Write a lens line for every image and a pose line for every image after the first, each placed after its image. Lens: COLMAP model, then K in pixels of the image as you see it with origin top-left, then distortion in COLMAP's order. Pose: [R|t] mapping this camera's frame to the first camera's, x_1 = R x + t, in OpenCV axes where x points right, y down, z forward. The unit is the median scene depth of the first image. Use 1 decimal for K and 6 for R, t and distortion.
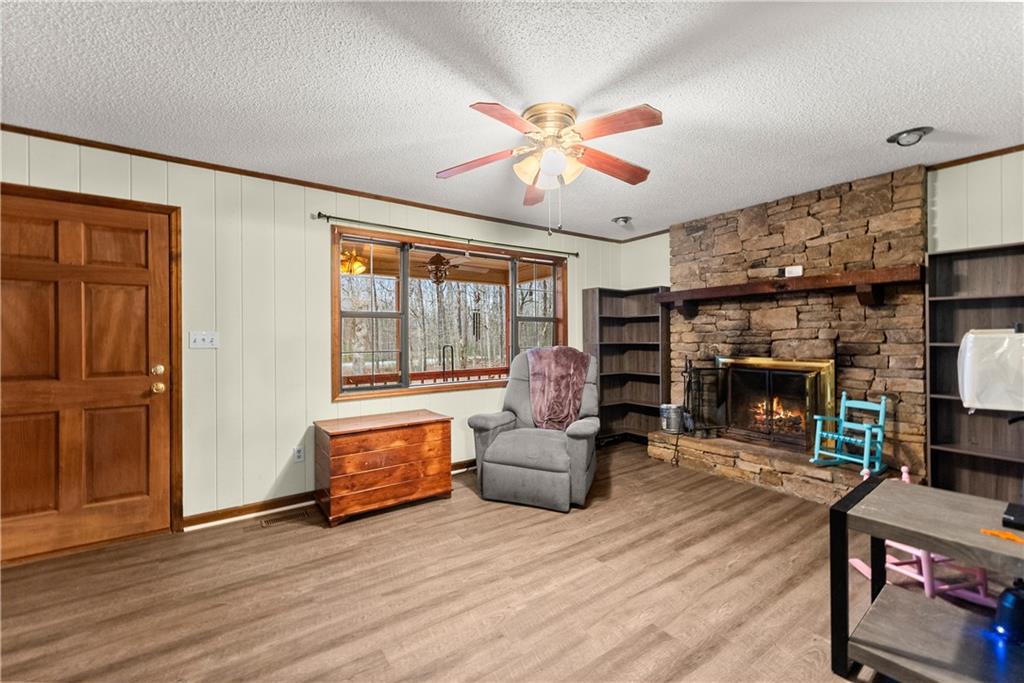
lens RADIAL K [[427.3, 0, 505.8], [0, 427.3, 338.7], [0, 0, 1]] dist [0.007485, 0.000084]
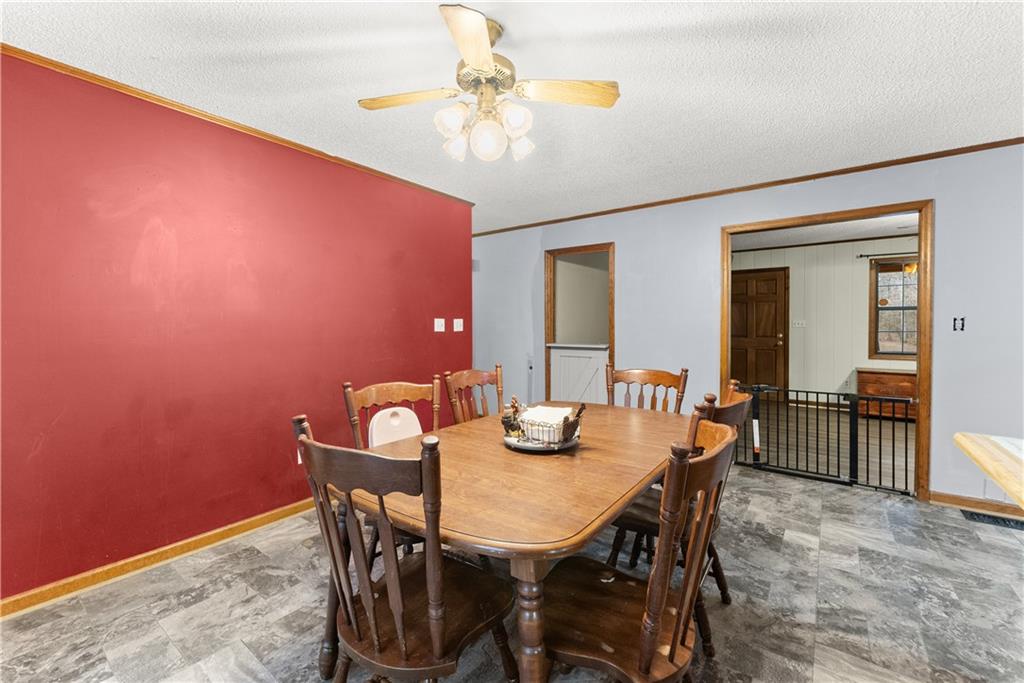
lens RADIAL K [[427.3, 0, 509.2], [0, 427.3, 330.9], [0, 0, 1]] dist [0.007485, 0.000084]
pose [[0.304113, 0.022490, -0.952371, 1.075328], [0.004387, 0.999678, 0.025008, -0.023148], [0.952626, -0.011784, 0.303916, -1.242638]]
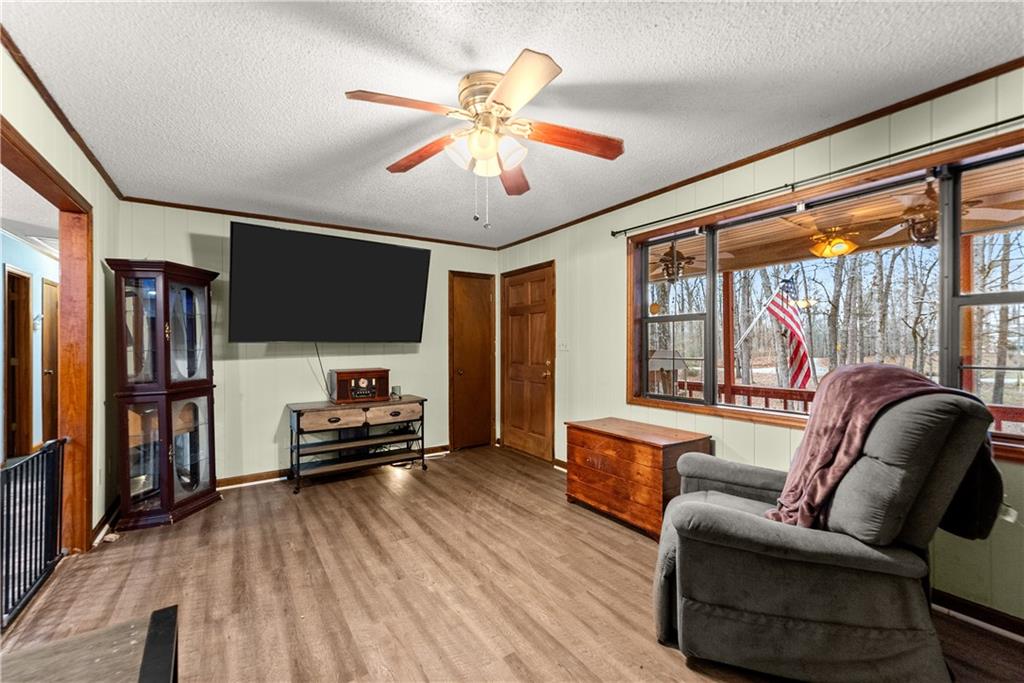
lens RADIAL K [[427.3, 0, 503.1], [0, 427.3, 346.5], [0, 0, 1]] dist [0.007485, 0.000084]
pose [[-0.045552, 0.009266, -0.998919, 0.853529], [0.001570, 0.999956, 0.009204, -0.005191], [0.998961, -0.001149, -0.045564, 0.939769]]
